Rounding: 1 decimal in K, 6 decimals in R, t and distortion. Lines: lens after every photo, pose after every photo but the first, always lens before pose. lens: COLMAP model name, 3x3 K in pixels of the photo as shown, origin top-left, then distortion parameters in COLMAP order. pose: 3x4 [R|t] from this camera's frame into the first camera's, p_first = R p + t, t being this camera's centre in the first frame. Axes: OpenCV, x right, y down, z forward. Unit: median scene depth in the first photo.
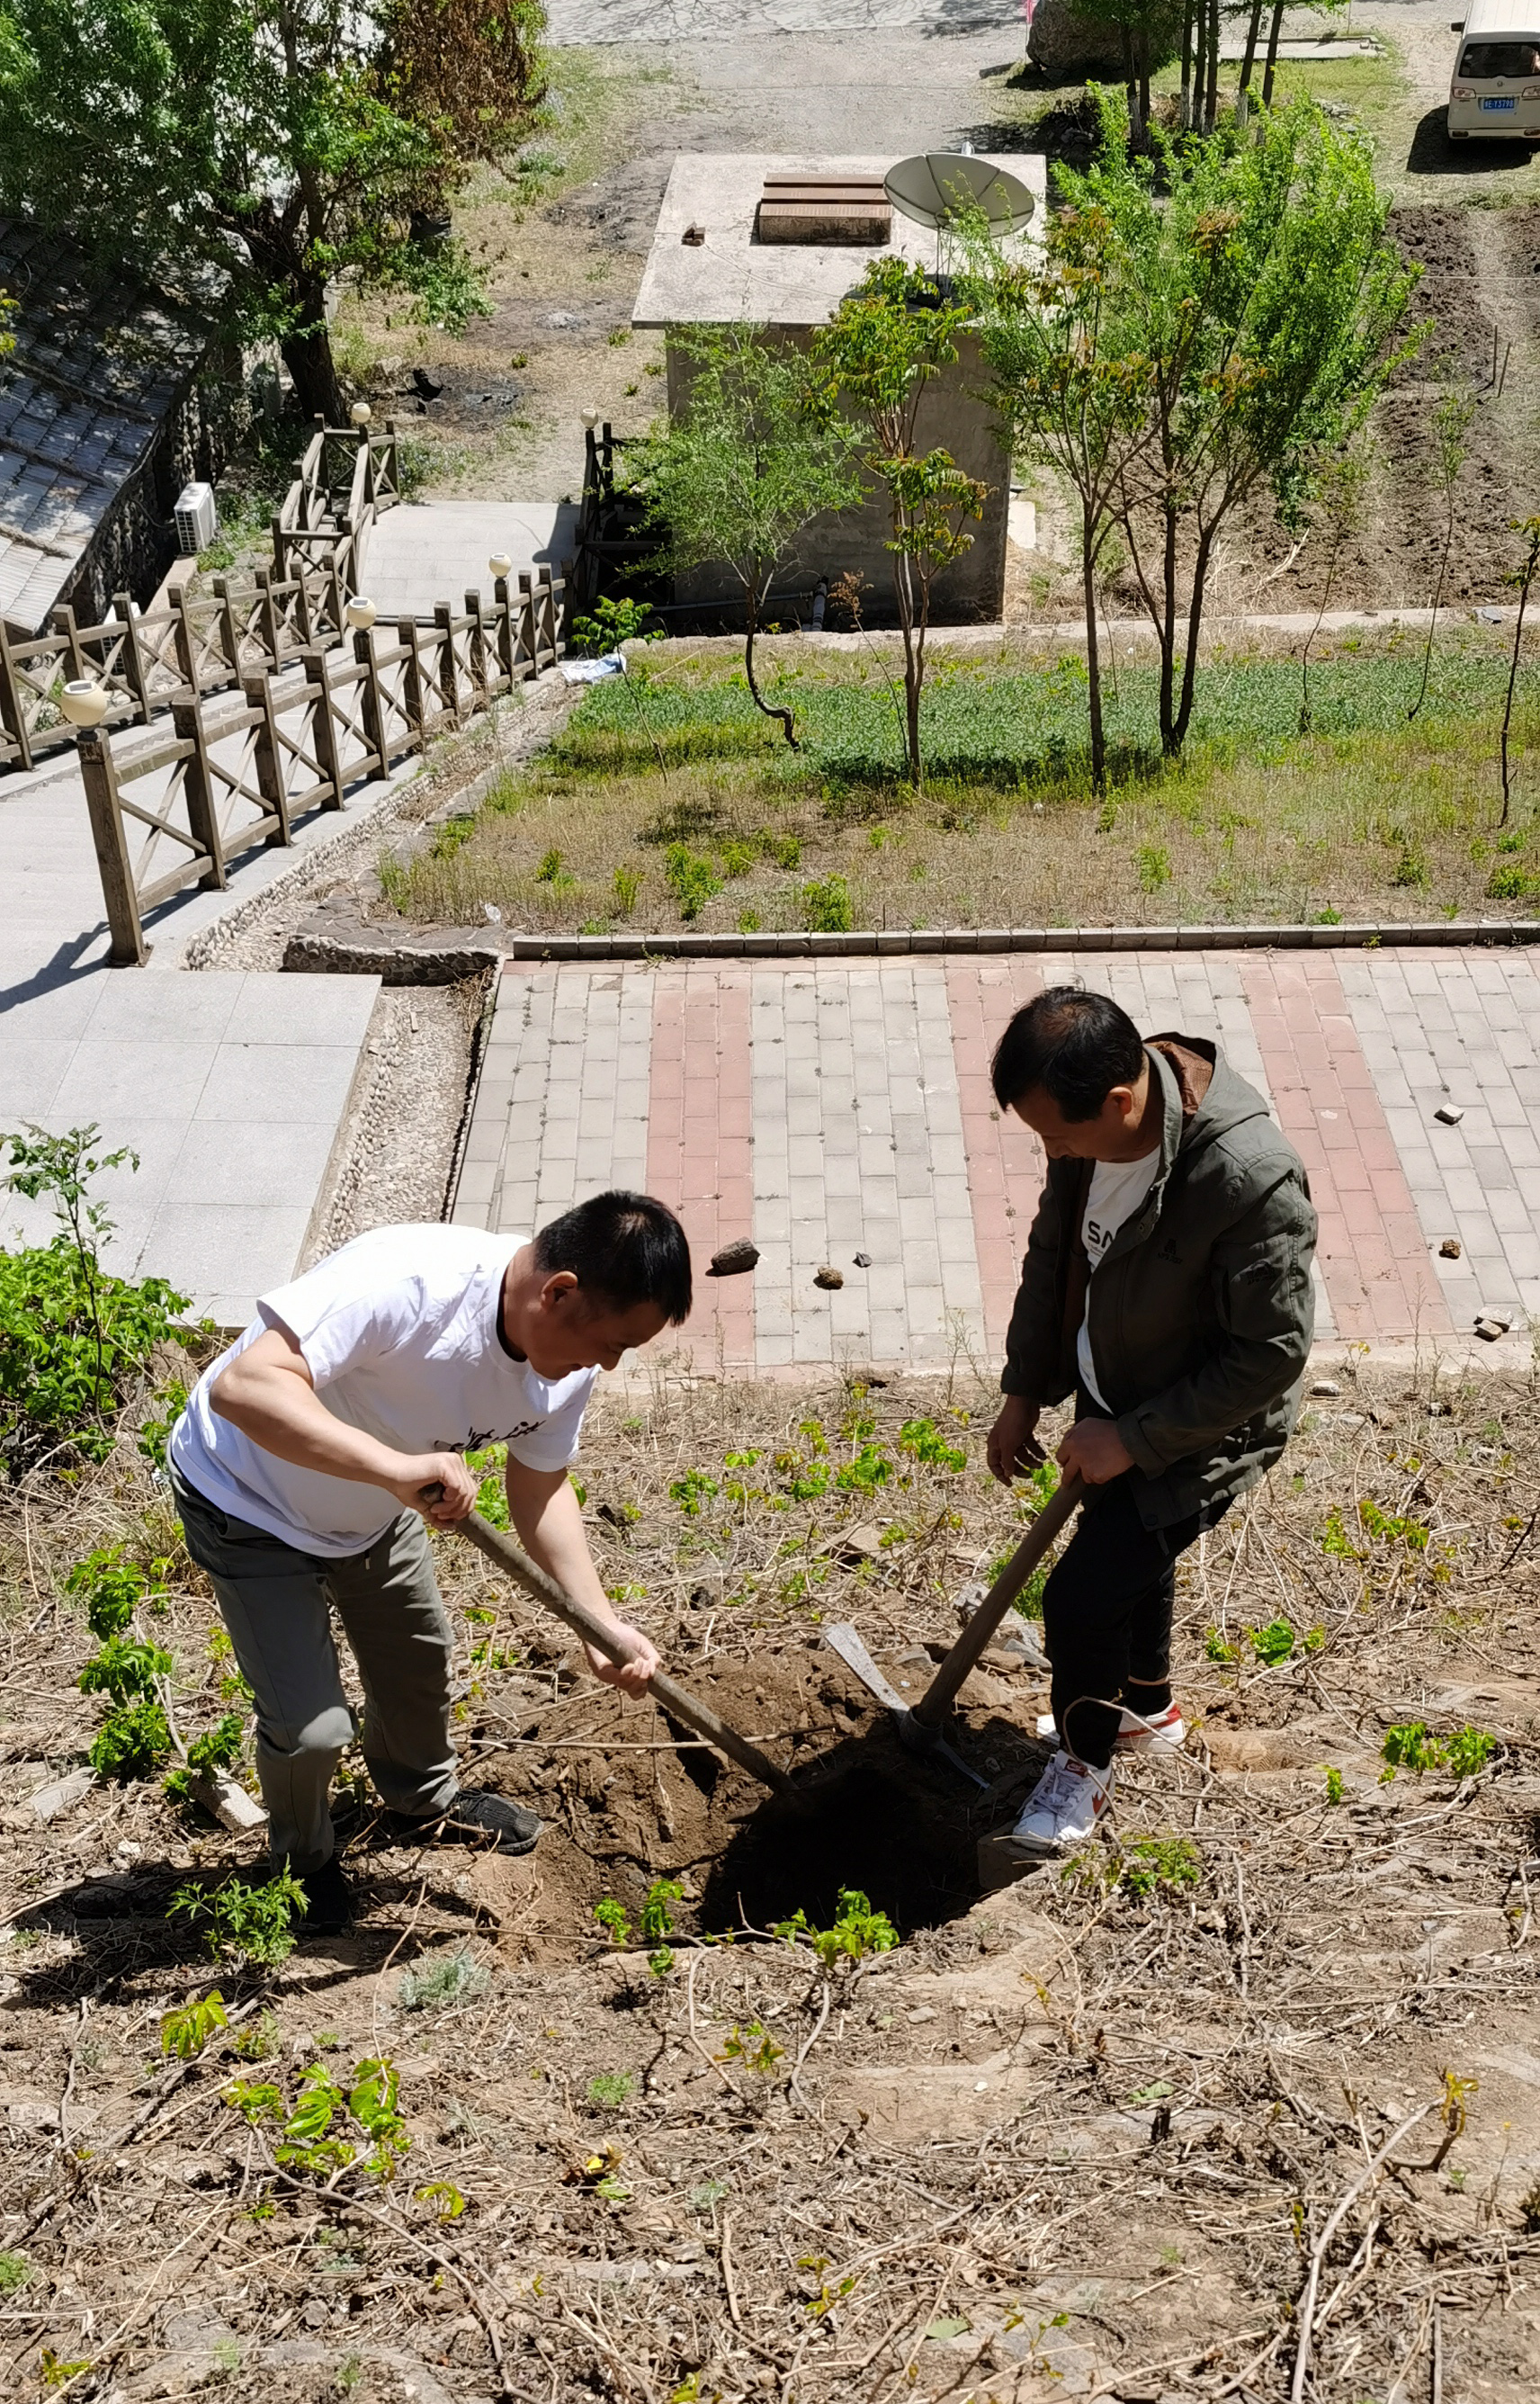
lens RADIAL K [[2010.0, 0, 766.4], [0, 2010.0, 1212.6], [0, 0, 1]] dist [0.012512, 0.012317]
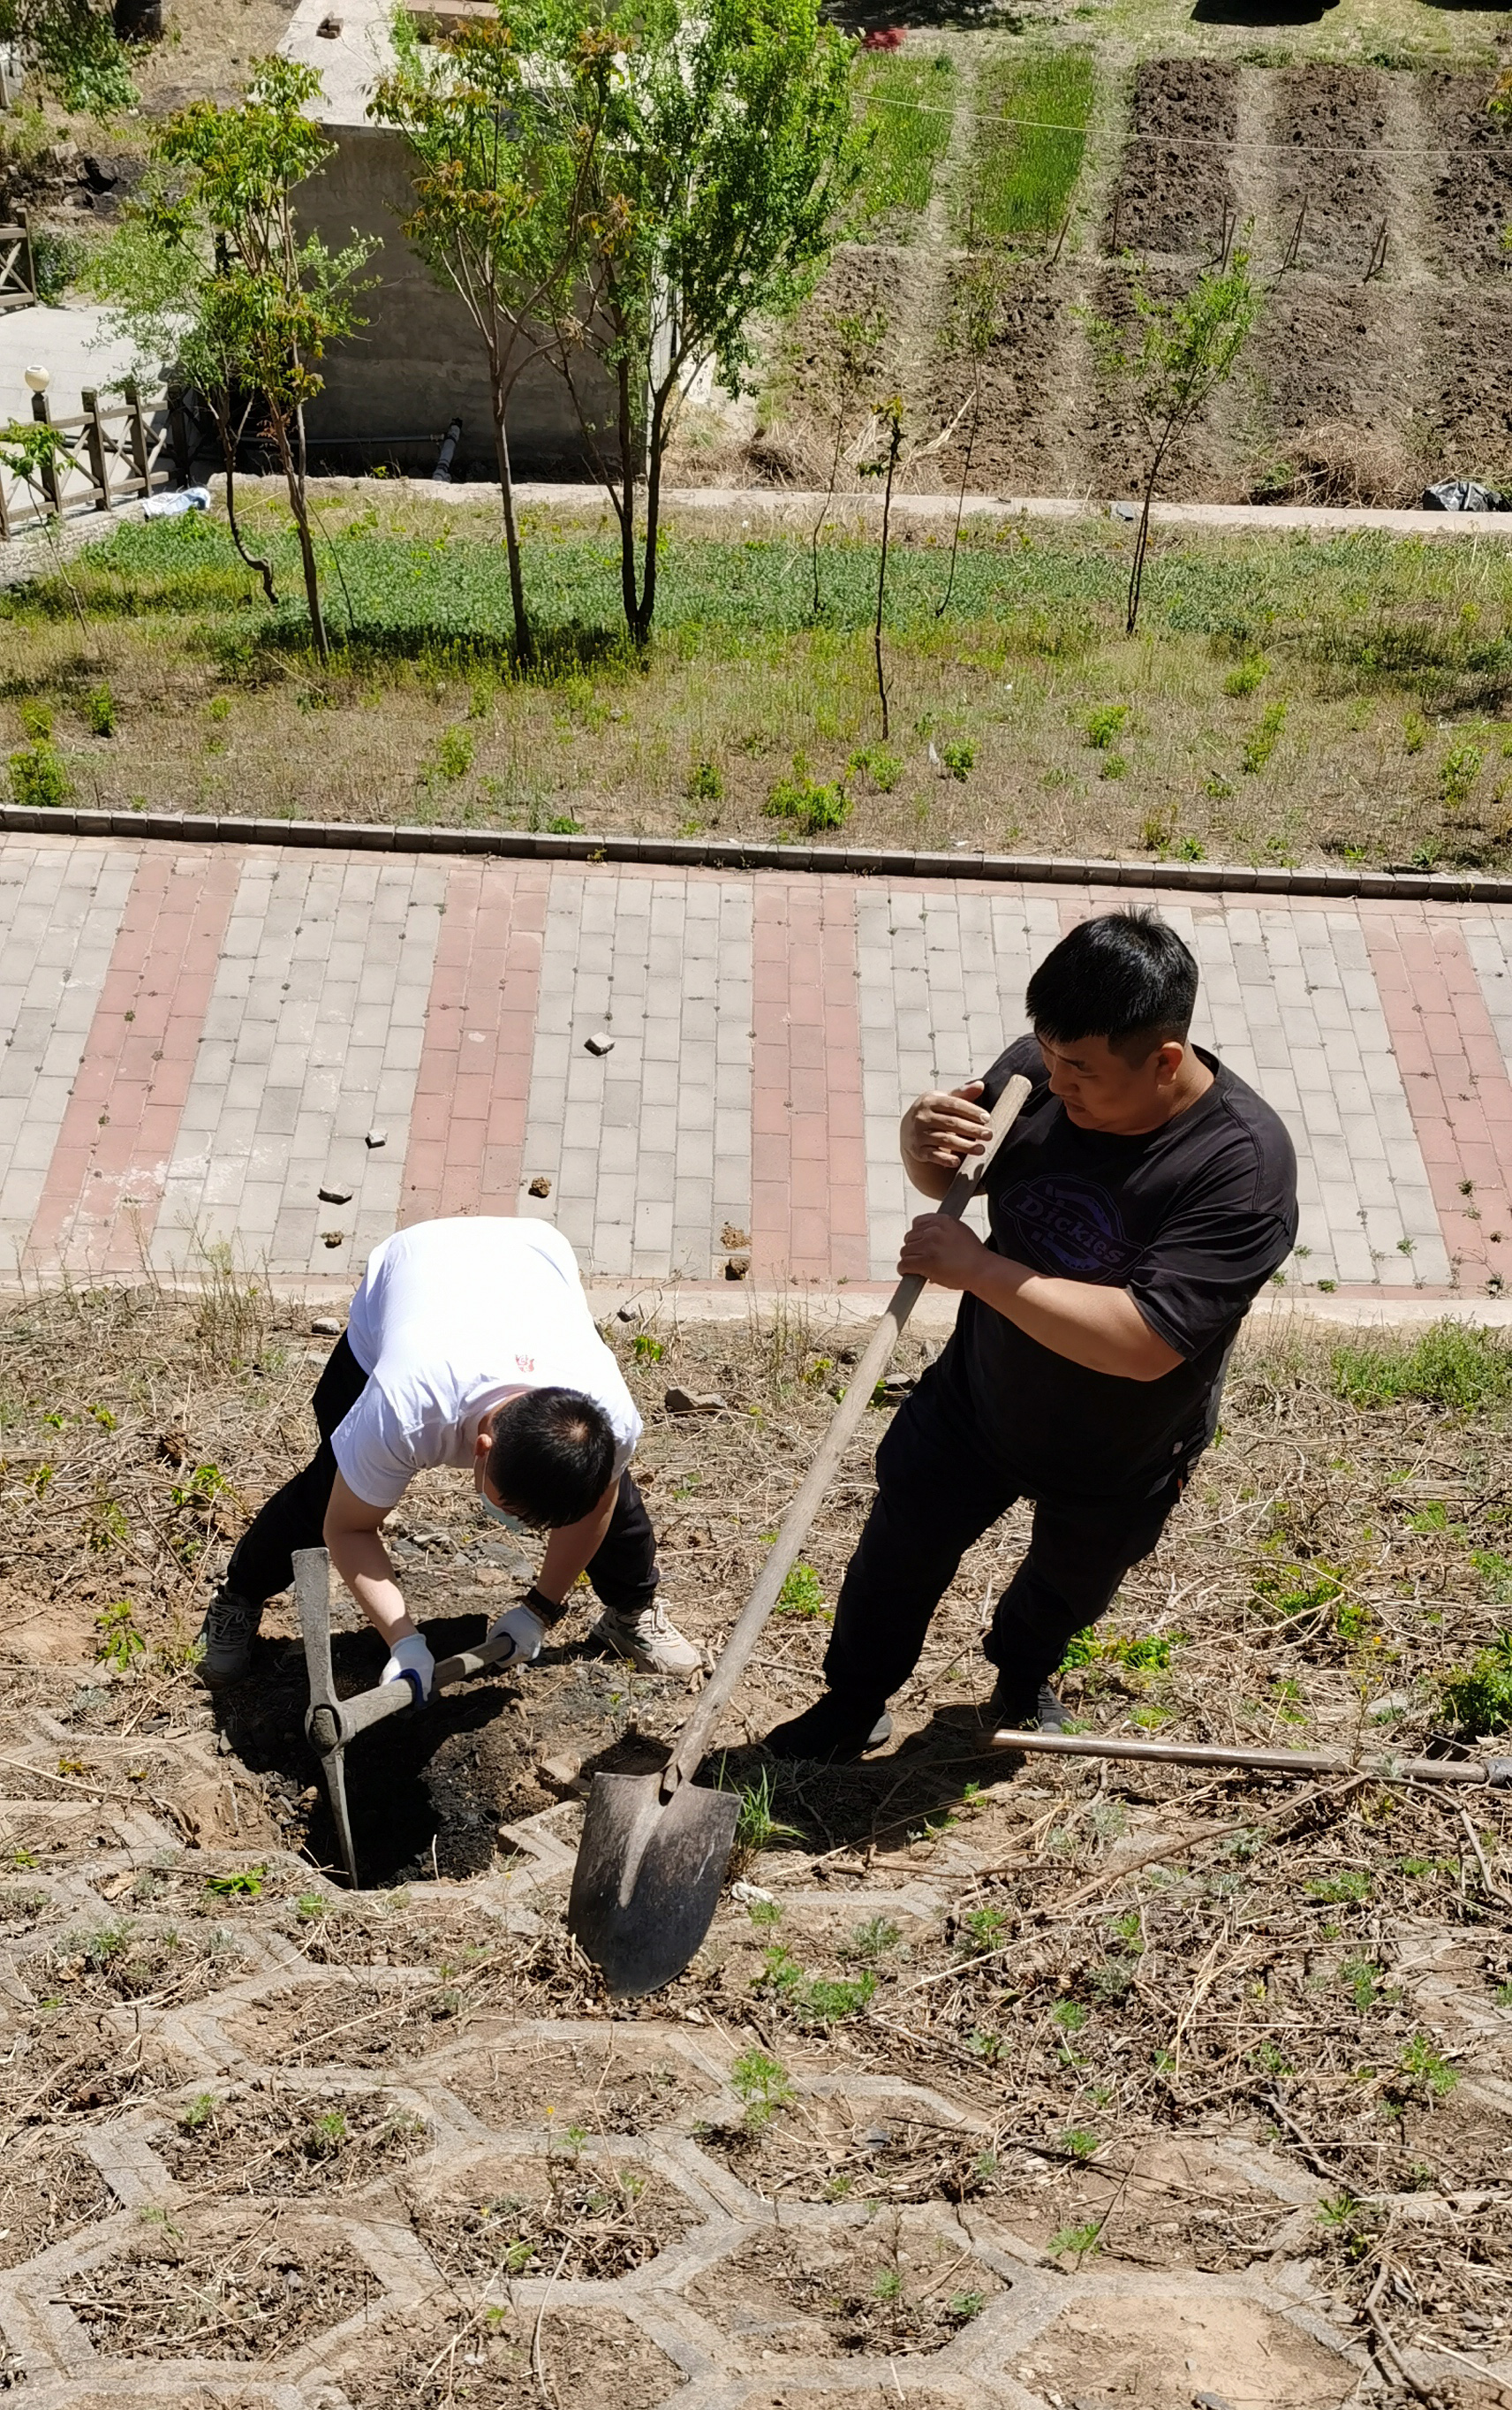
lens RADIAL K [[2198.0, 0, 761.6], [0, 2198.0, 1193.9], [0, 0, 1]] dist [0.000690, -0.006915]
pose [[0.997911, 0.061020, 0.021223, 0.190739], [-0.061725, 0.997502, 0.034360, -0.009229], [-0.019074, -0.035598, 0.999184, -0.012407]]
